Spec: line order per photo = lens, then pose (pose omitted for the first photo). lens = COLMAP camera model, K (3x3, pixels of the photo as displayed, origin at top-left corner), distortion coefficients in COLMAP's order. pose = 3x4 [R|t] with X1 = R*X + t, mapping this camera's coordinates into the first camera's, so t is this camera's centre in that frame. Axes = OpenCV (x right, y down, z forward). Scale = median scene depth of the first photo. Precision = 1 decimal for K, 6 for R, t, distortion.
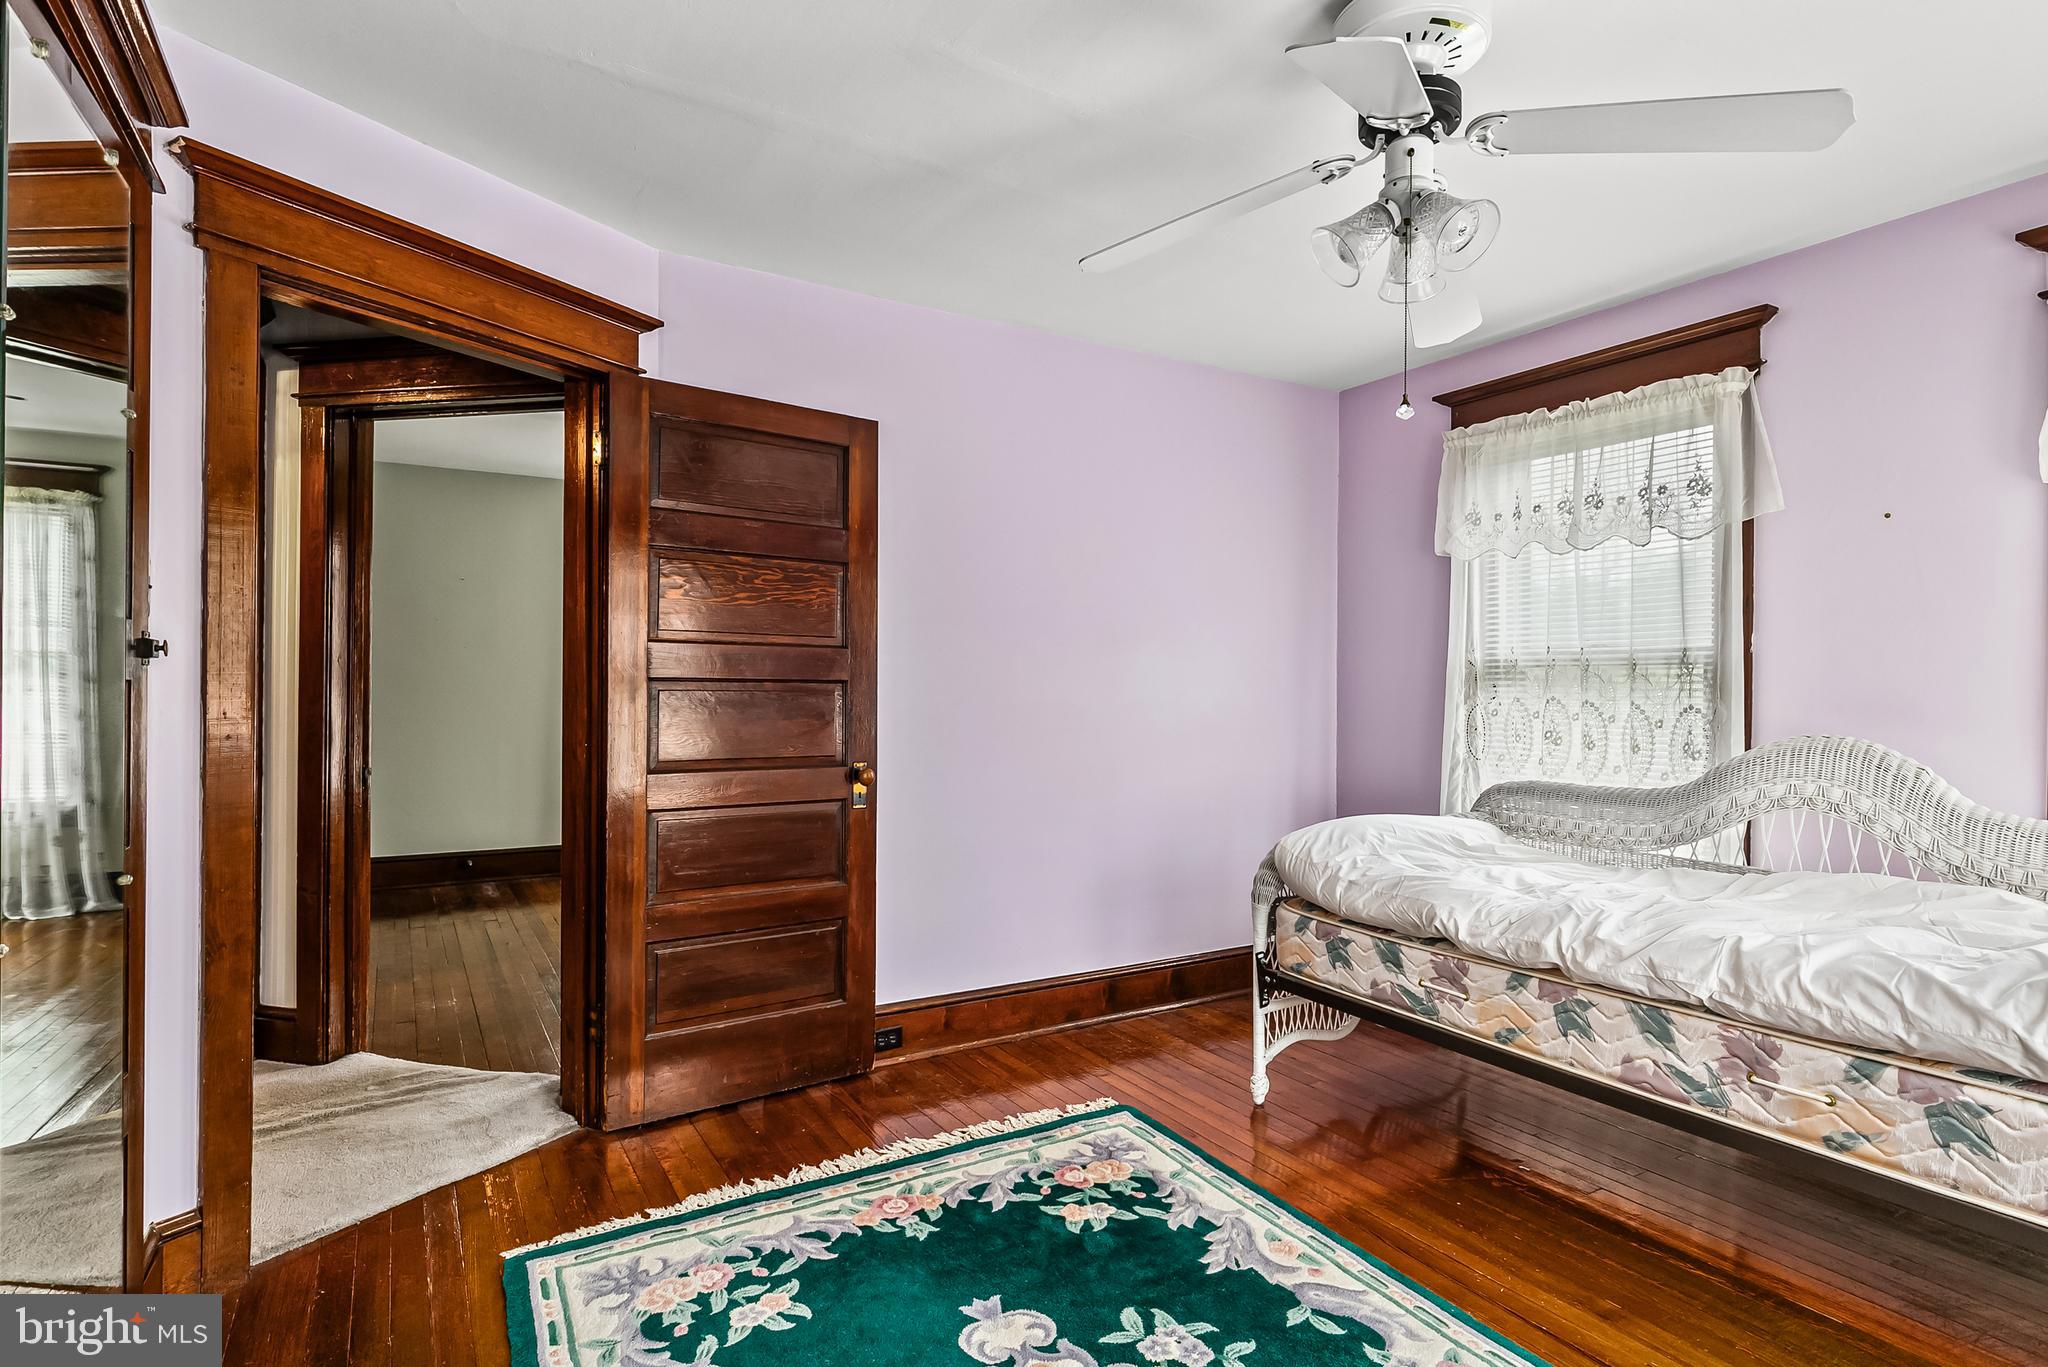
lens RADIAL K [[1040.3, 0, 1025.6], [0, 1040.3, 686.7], [0, 0, 1]] dist [-0.000268, 0.000441]
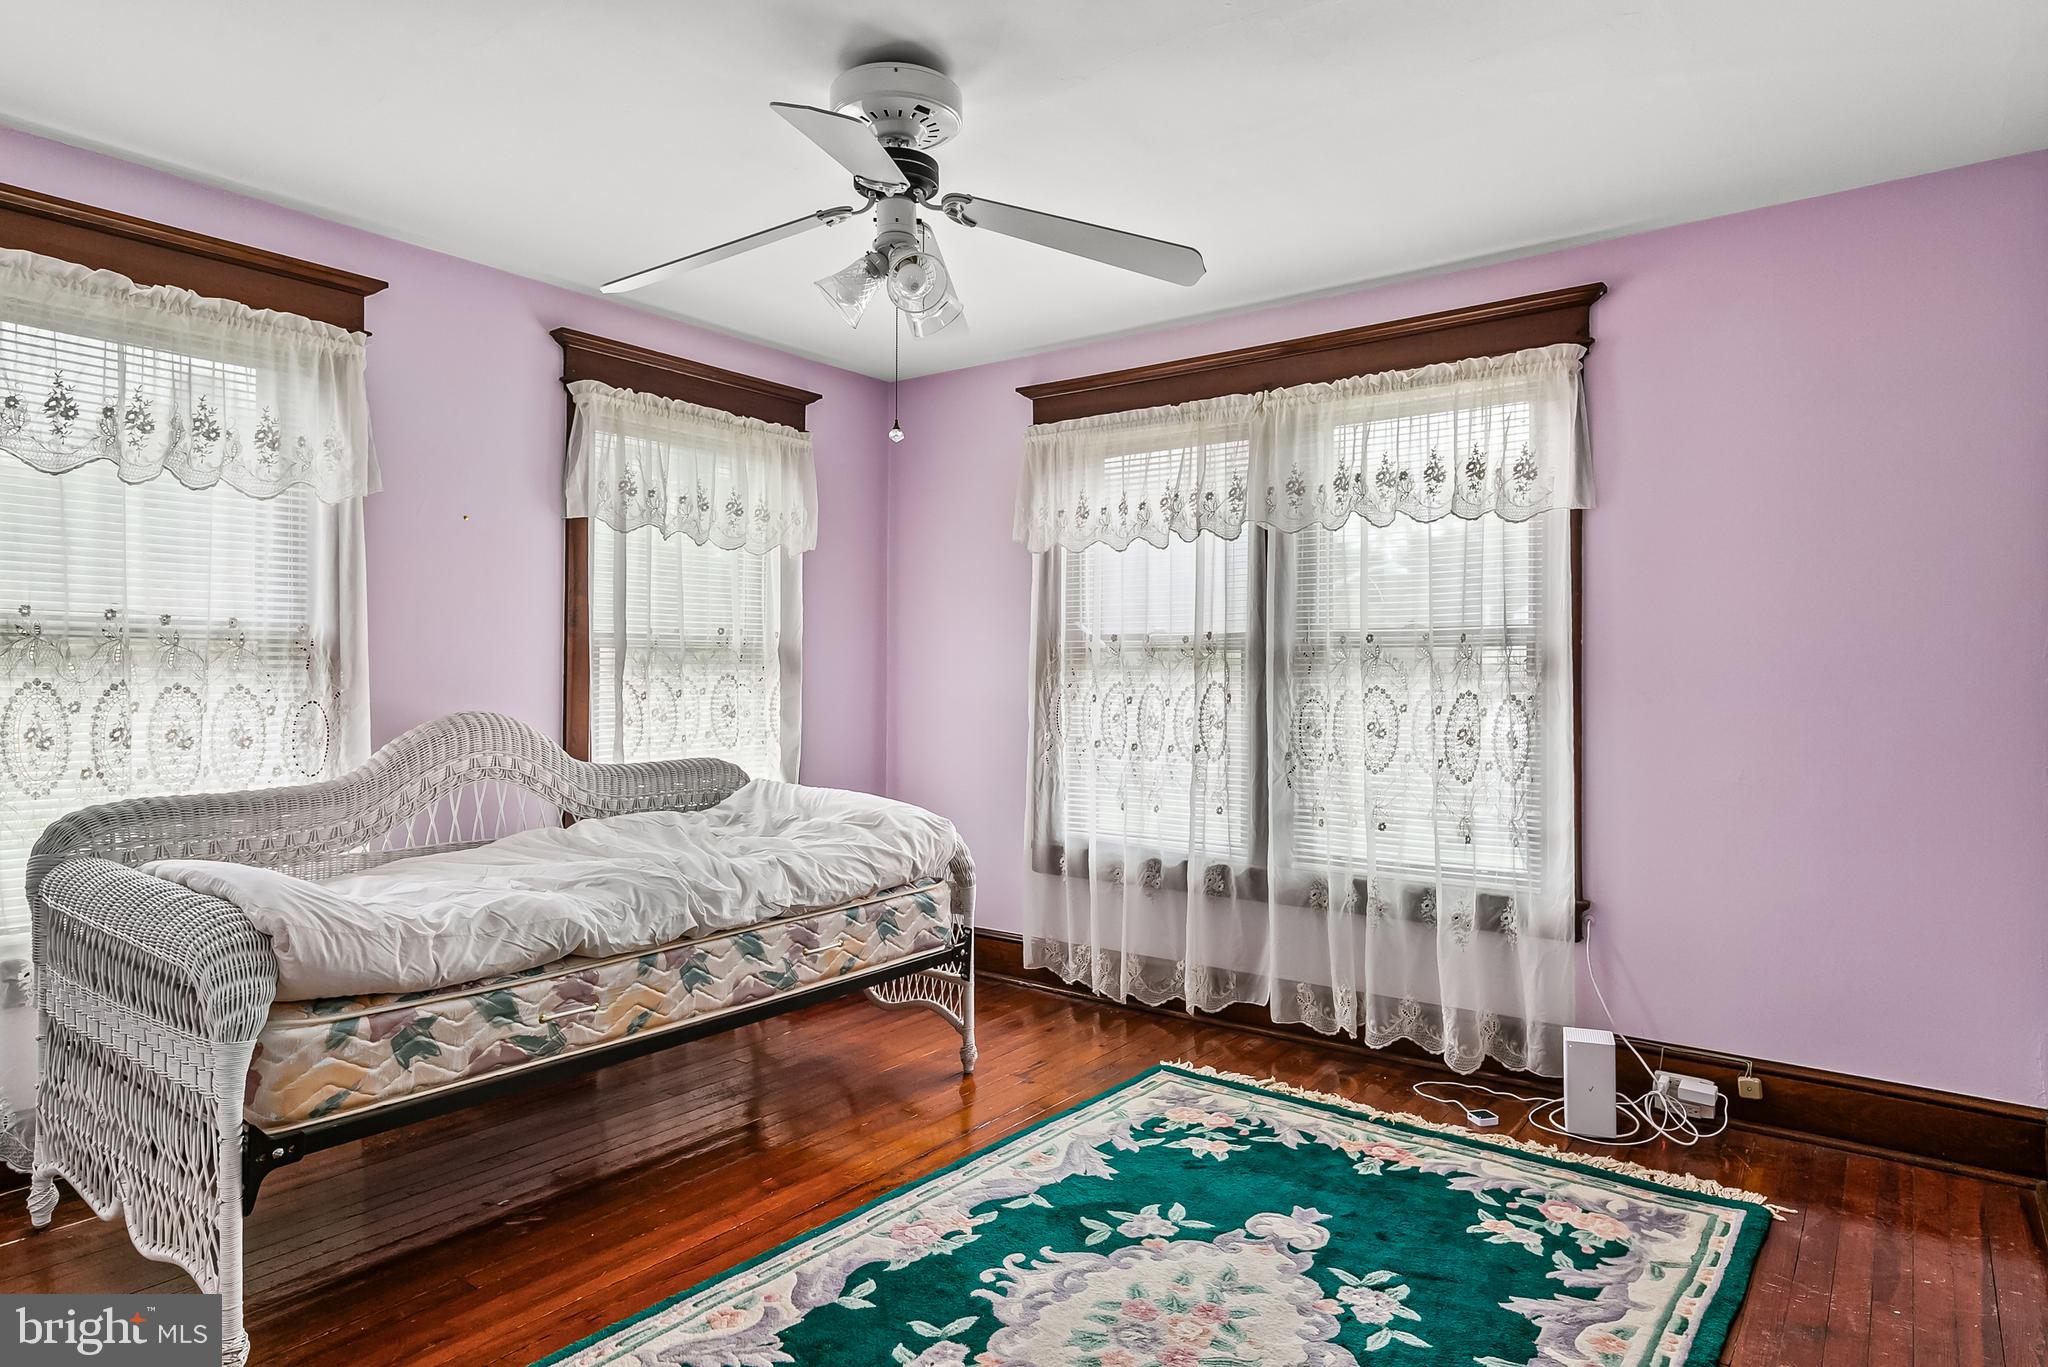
lens RADIAL K [[1150.7, 0, 1038.6], [0, 1150.7, 682.7], [0, 0, 1]] dist [0.003477, -0.000943]
pose [[-0.370267, -0.016352, 0.928781, -0.700751], [-0.008707, 0.999862, 0.014133, -0.008417], [-0.928885, -0.002854, -0.370358, 1.061836]]
